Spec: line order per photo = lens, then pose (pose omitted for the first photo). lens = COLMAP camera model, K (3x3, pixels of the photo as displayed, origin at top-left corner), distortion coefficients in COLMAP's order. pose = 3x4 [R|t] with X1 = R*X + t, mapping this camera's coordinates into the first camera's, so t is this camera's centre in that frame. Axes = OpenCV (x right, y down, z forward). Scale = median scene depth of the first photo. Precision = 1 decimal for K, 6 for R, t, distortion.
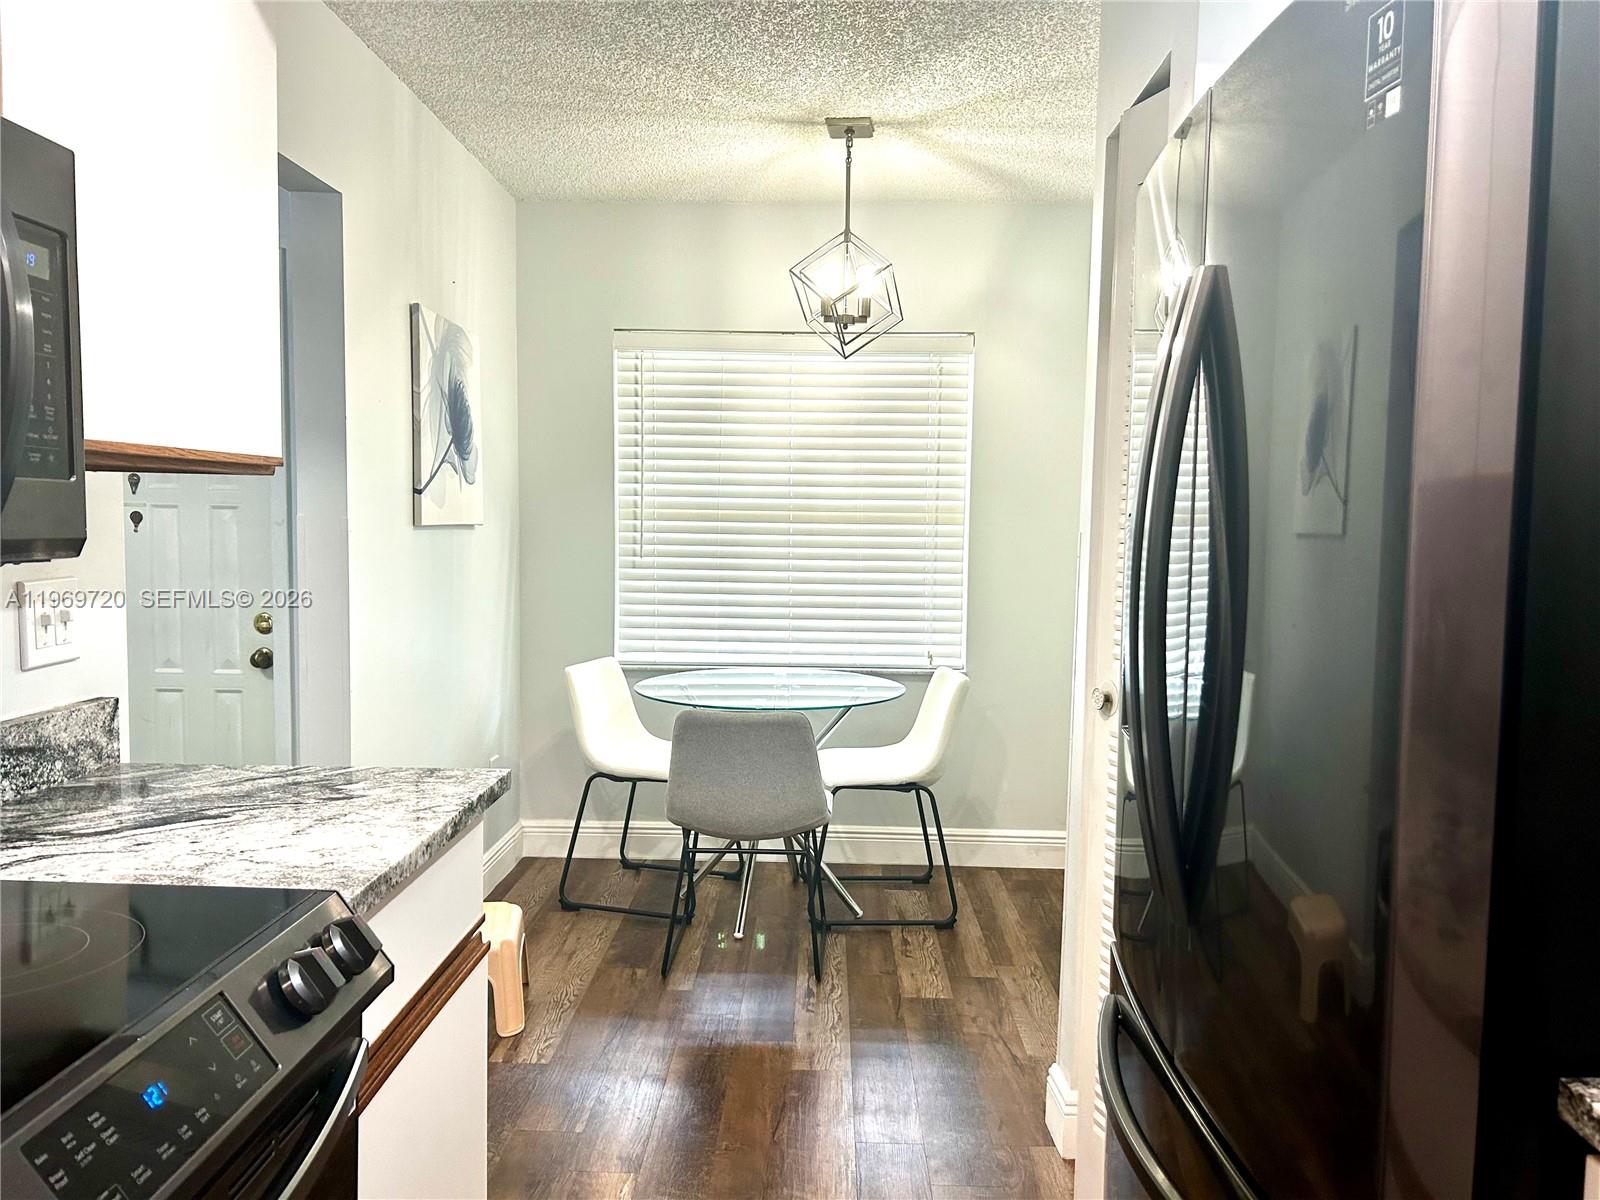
lens RADIAL K [[1207.9, 0, 797.7], [0, 1207.9, 608.7], [0, 0, 1]] dist [0.038800, -0.044191]
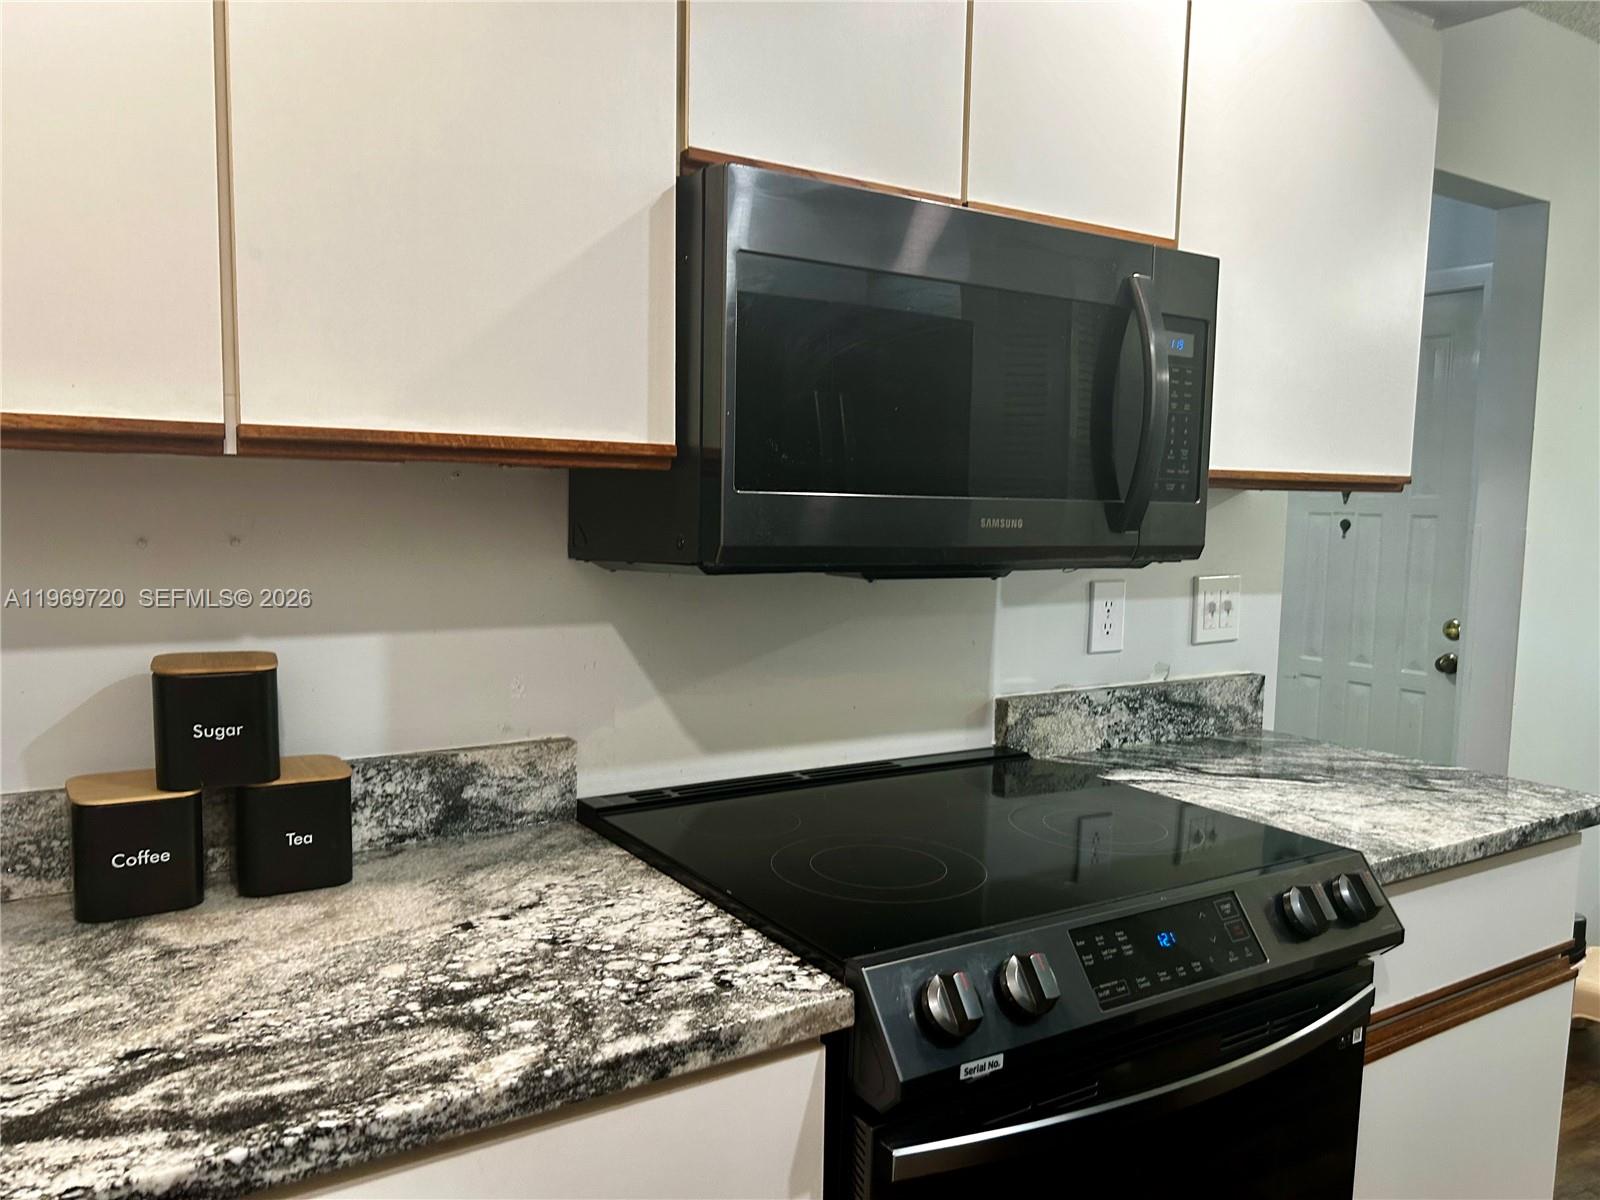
lens RADIAL K [[1207.9, 0, 797.7], [0, 1207.9, 608.7], [0, 0, 1]] dist [0.038800, -0.044191]
pose [[0.570184, 0.072825, -0.818282, 0.207588], [-0.075460, 0.996495, 0.036105, -0.002555], [0.818044, 0.041161, 0.573681, -0.104840]]
